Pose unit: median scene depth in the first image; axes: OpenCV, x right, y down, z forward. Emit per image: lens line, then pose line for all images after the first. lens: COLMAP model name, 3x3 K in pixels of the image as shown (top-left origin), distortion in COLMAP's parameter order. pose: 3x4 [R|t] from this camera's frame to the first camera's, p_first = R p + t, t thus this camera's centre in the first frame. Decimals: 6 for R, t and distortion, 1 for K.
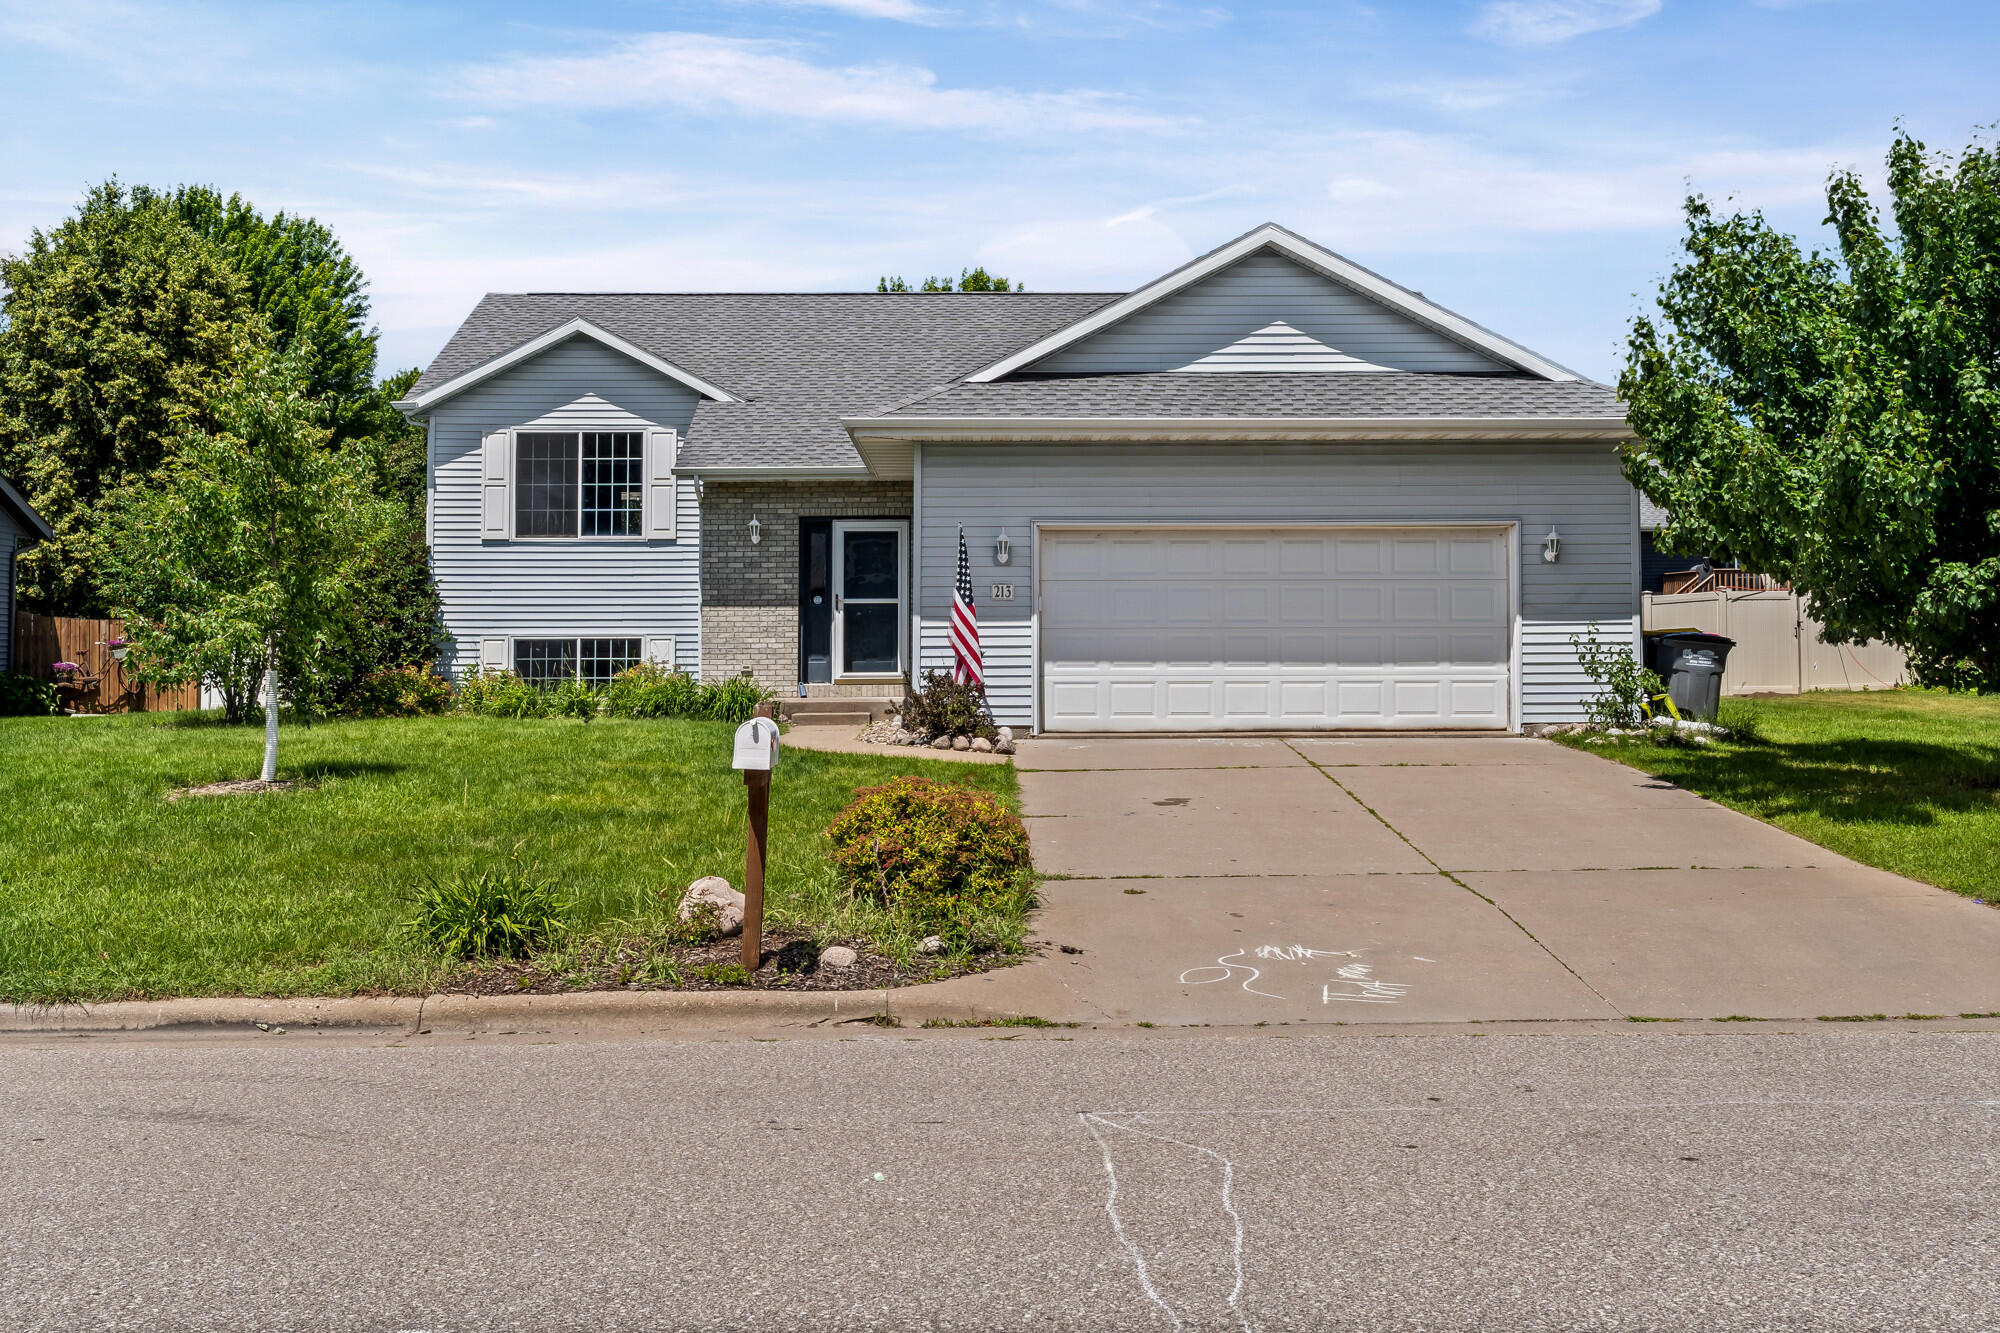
lens RADIAL K [[1994.1, 0, 1000.0], [0, 1994.1, 646.5], [0, 0, 1]] dist [-0.003323, 0.000000]
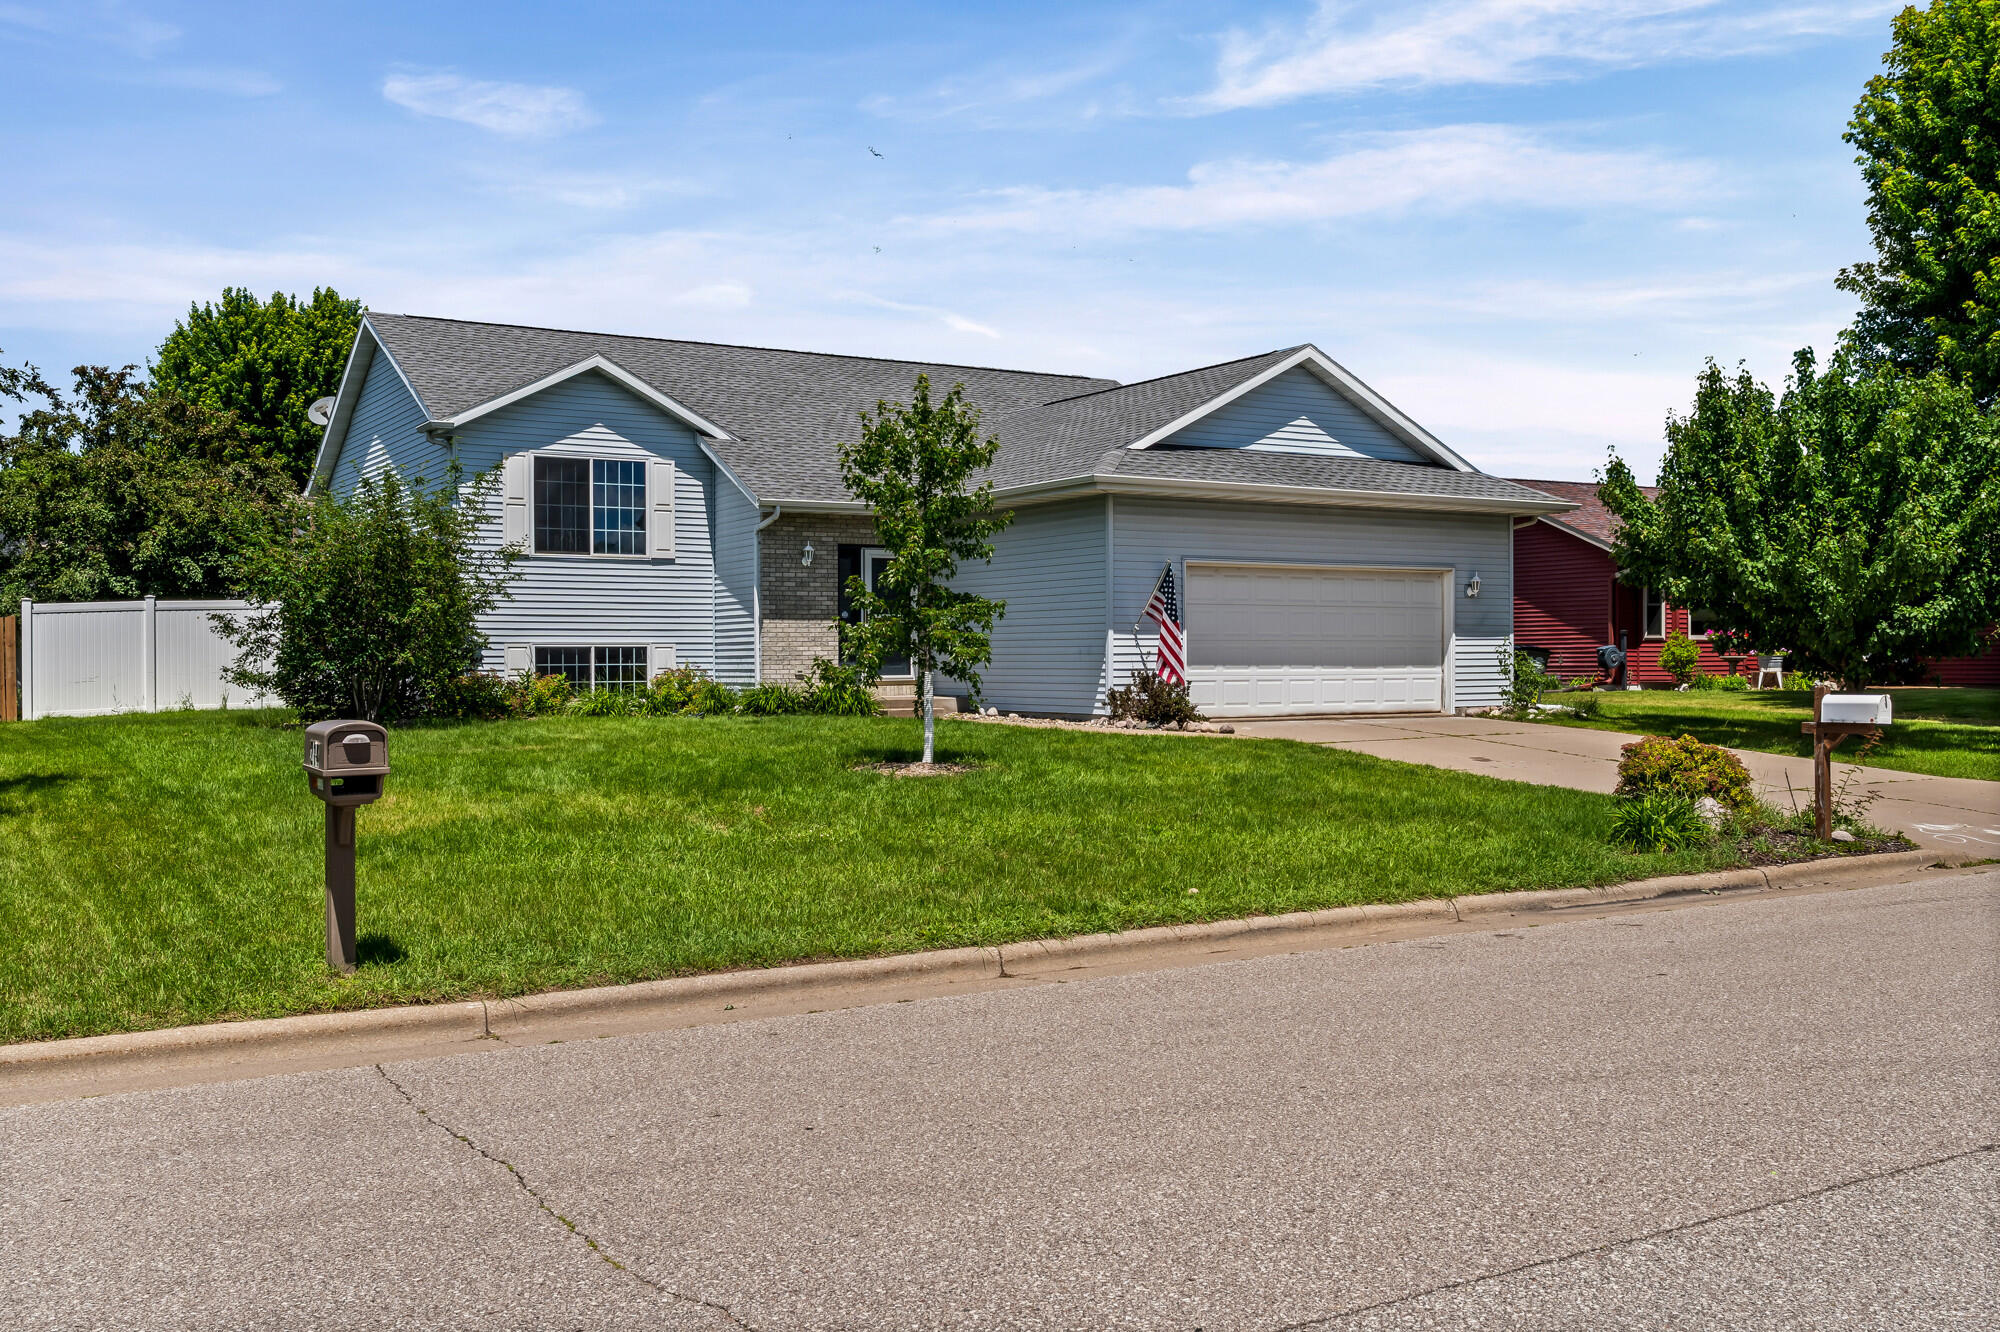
lens RADIAL K [[1842.2, 0, 1000.2], [0, 1842.2, 682.6], [0, 0, 1]] dist [-0.000335, 0.000000]
pose [[0.863759, -0.006272, 0.503866, -0.531528], [-0.000812, 0.999904, 0.013839, 0.001741], [-0.503905, -0.012363, 0.863671, 0.007065]]
